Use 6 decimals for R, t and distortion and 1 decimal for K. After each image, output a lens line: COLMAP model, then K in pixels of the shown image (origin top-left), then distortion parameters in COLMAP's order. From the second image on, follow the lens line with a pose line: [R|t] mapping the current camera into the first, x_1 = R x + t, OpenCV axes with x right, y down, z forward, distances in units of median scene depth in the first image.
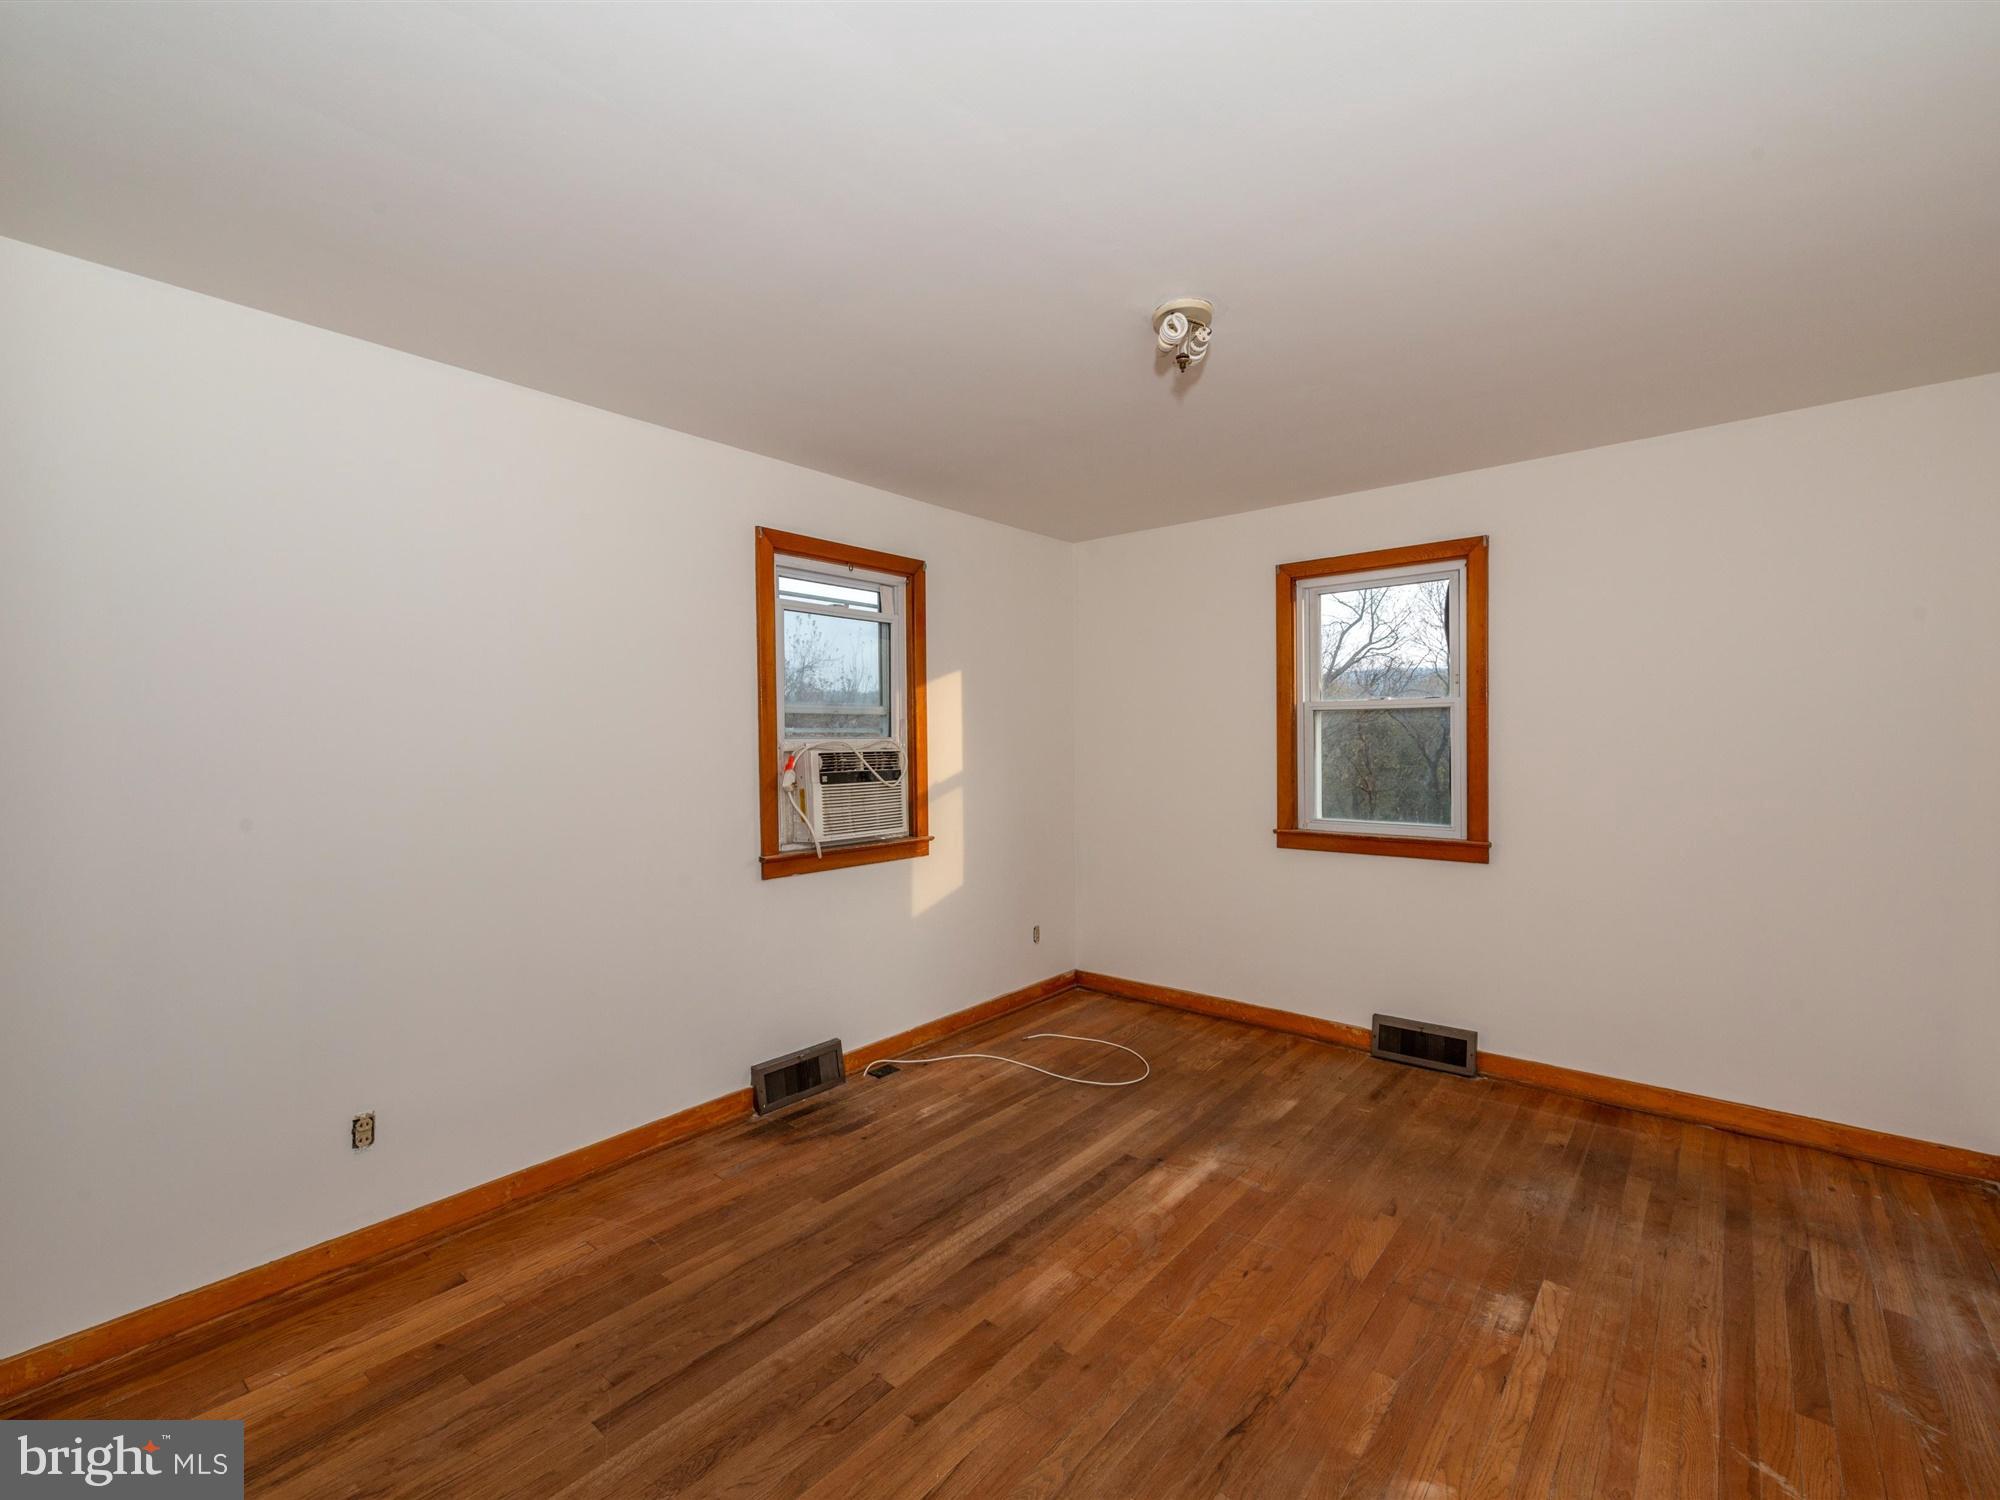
lens RADIAL K [[895.3, 0, 1012.7], [0, 895.3, 749.4], [0, 0, 1]] dist [0.012945, -0.000639]
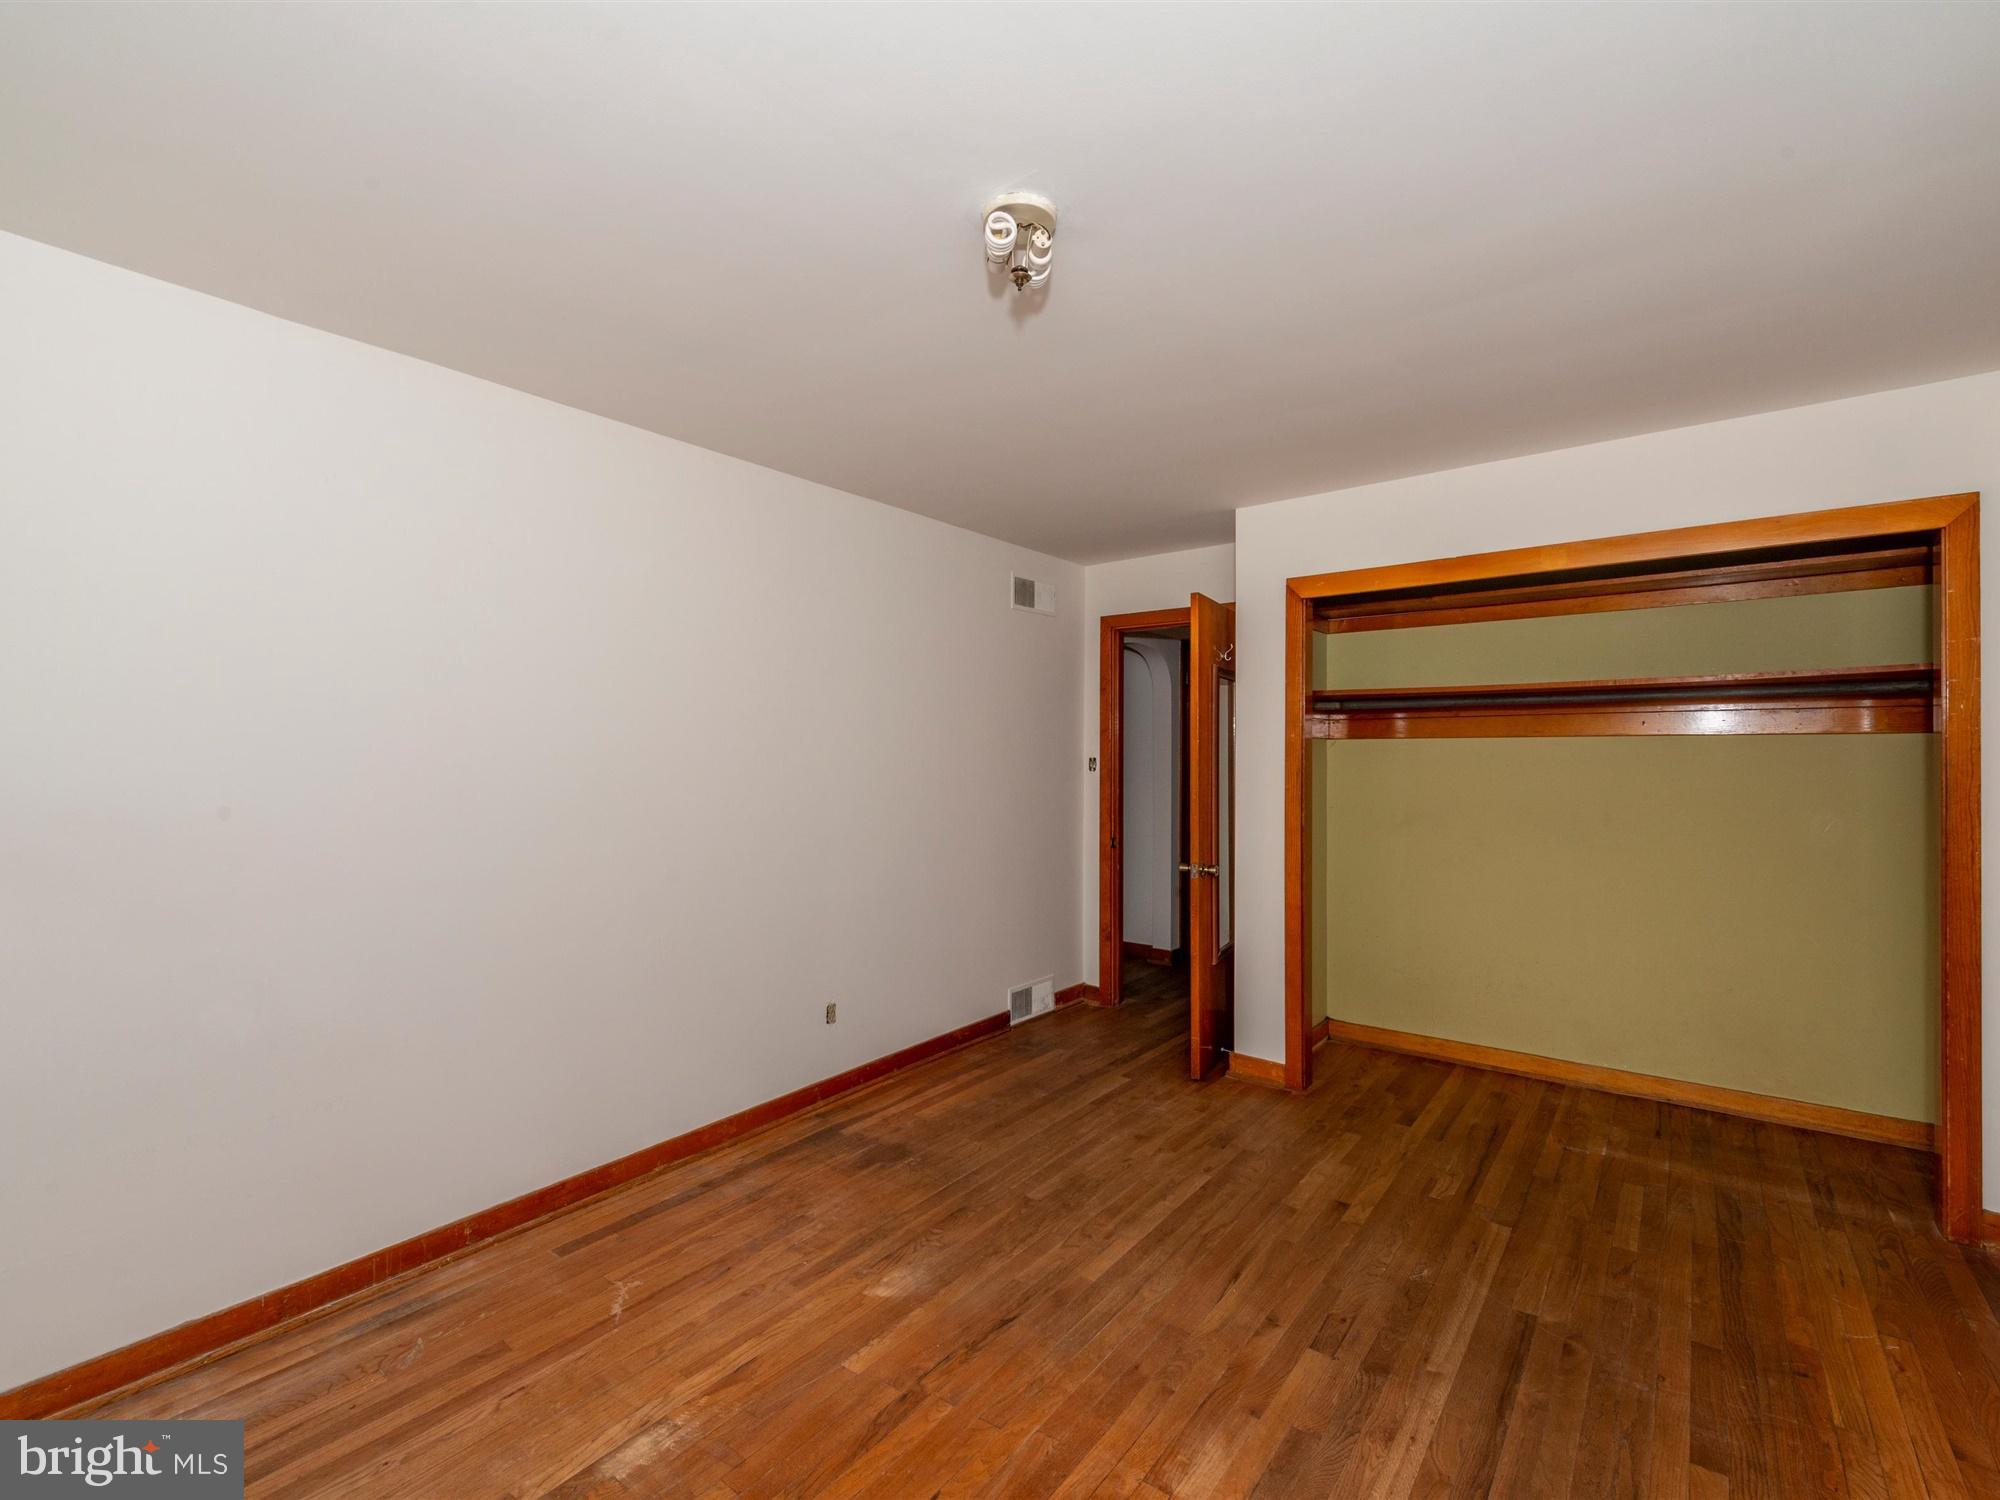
lens RADIAL K [[895.3, 0, 1012.7], [0, 895.3, 749.4], [0, 0, 1]] dist [0.012945, -0.000639]
pose [[-0.999216, 0.004391, -0.039353, 0.256436], [0.004043, 0.999952, 0.008896, -0.026793], [0.039390, 0.008730, -0.999186, 1.984956]]
